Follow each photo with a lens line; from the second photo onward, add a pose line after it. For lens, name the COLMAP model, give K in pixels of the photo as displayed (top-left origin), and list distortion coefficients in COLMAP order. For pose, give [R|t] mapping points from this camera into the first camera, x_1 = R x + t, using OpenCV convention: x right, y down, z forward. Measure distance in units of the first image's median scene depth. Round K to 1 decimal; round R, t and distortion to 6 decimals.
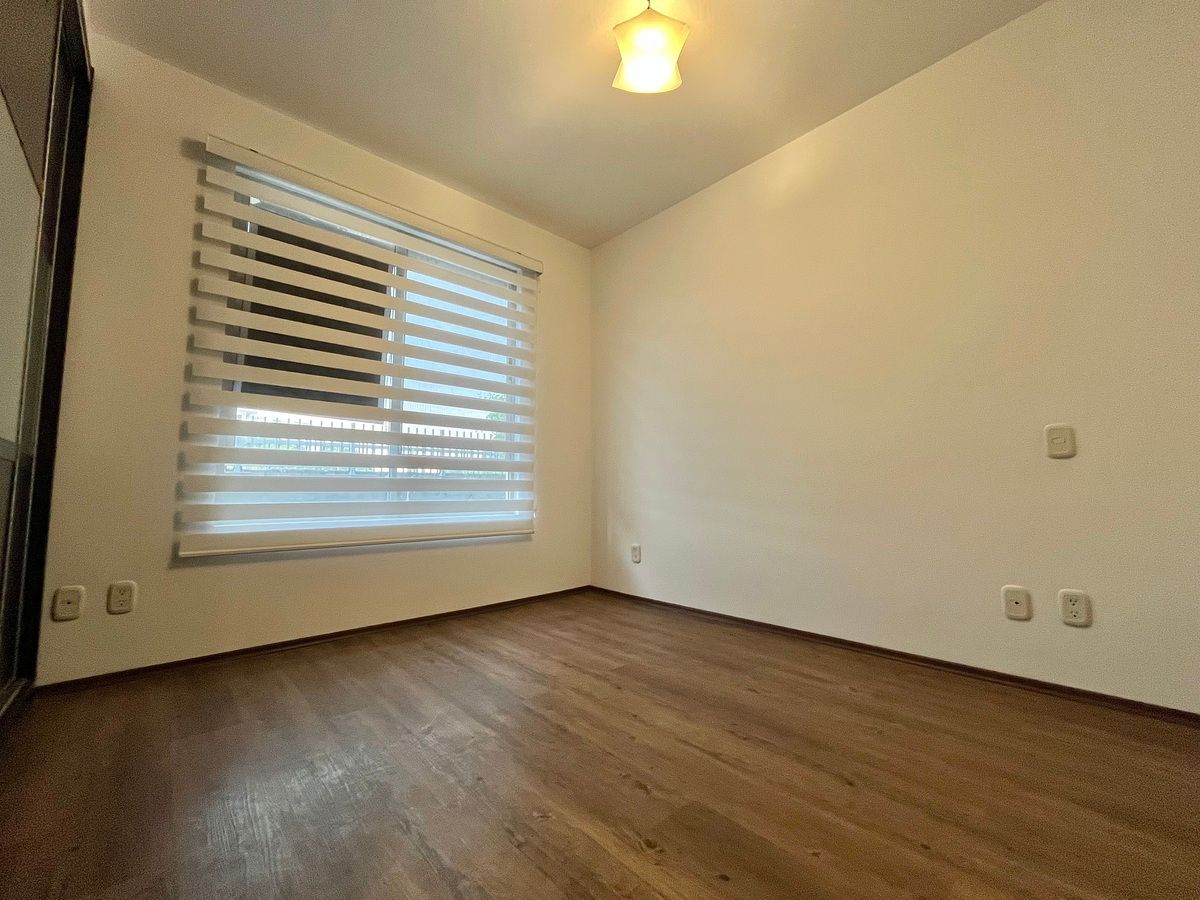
lens RADIAL K [[489.3, 0, 596.0], [0, 489.3, 450.6], [0, 0, 1]] dist [-0.004183, 0.000173]
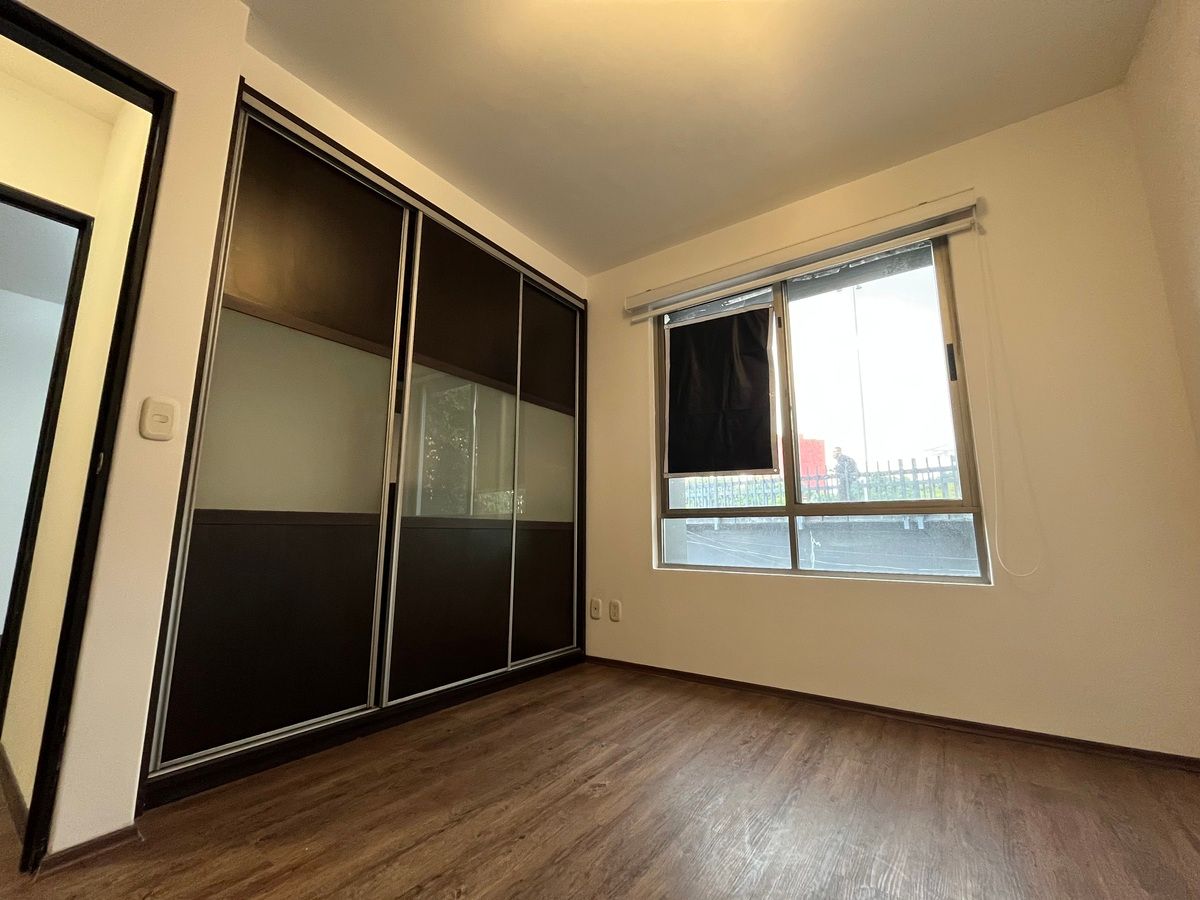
lens RADIAL K [[489.3, 0, 598.0], [0, 489.3, 447.7], [0, 0, 1]] dist [-0.004183, 0.000173]
pose [[0.218953, -0.159944, -0.962537, 0.567370], [0.080459, 0.986073, -0.145552, 0.009942], [0.972412, -0.045575, 0.228773, 0.582223]]
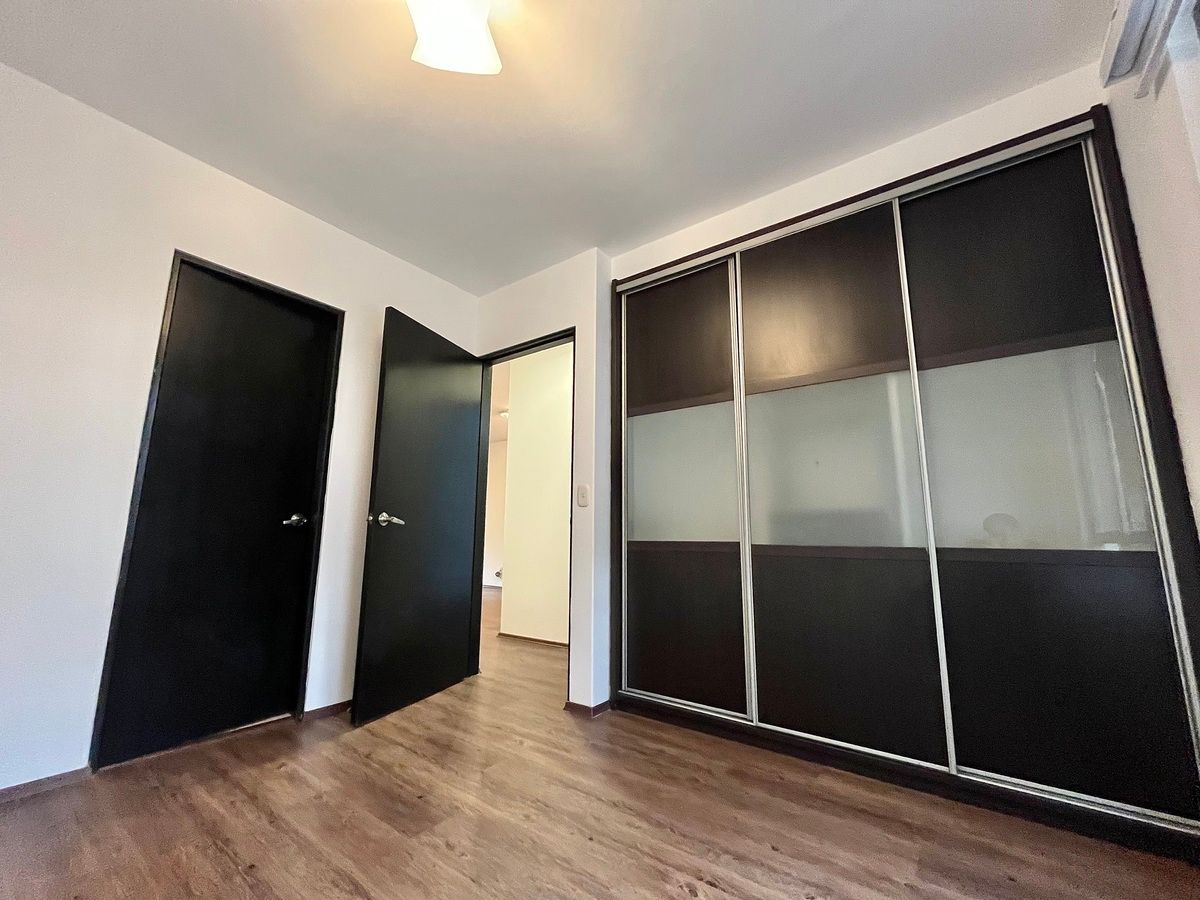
lens RADIAL K [[489.3, 0, 598.9], [0, 489.3, 450.8], [0, 0, 1]] dist [-0.004183, 0.000173]
pose [[-0.981005, -0.038961, -0.190032, 0.001131], [0.011030, 0.966834, -0.255167, 0.042278], [0.193671, -0.252416, -0.948039, 1.429240]]
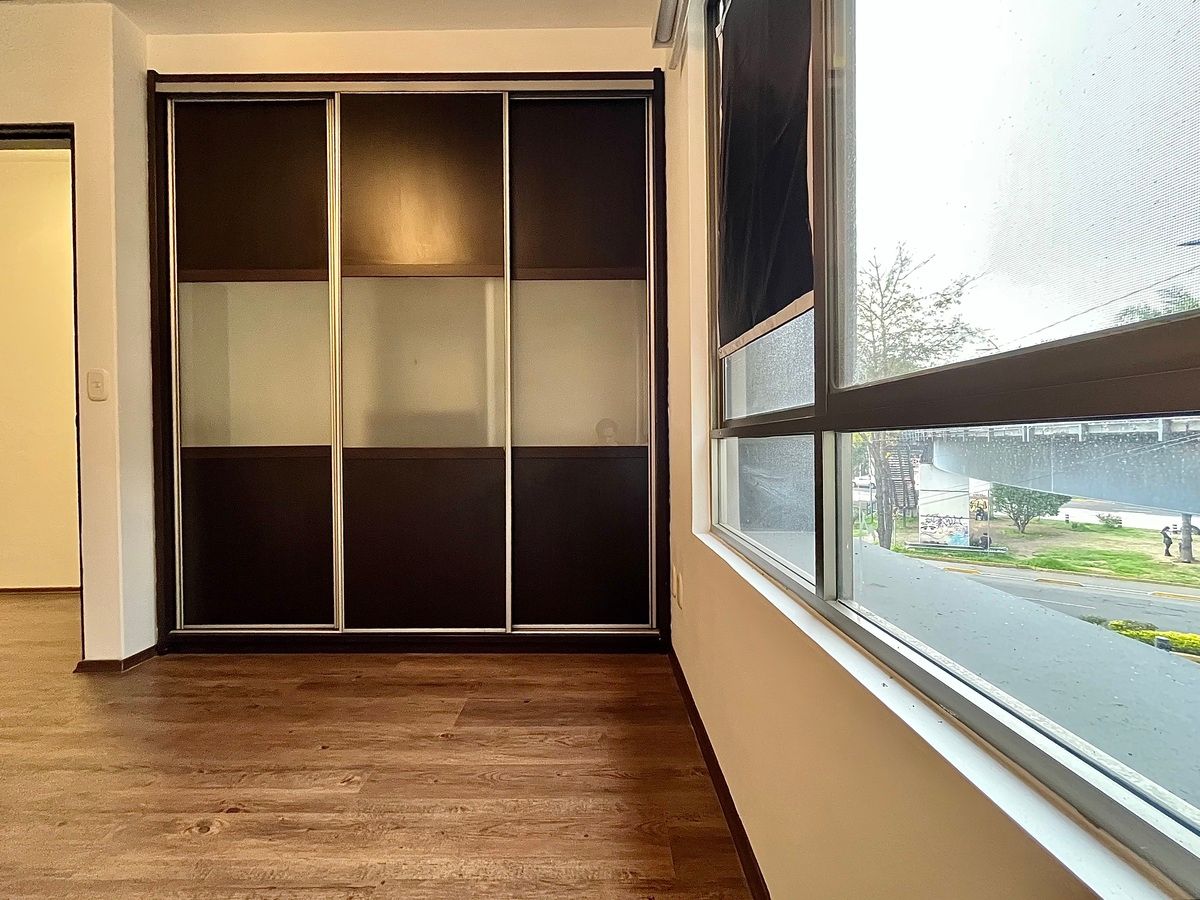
lens RADIAL K [[509.0, 0, 599.7], [0, 509.0, 446.0], [0, 0, 1]] dist [0.002836, -0.002016]
pose [[-0.671149, 0.015997, -0.741150, -0.132317], [0.074510, 0.996160, -0.045971, 0.052408], [0.737569, -0.086077, -0.669763, 1.482901]]
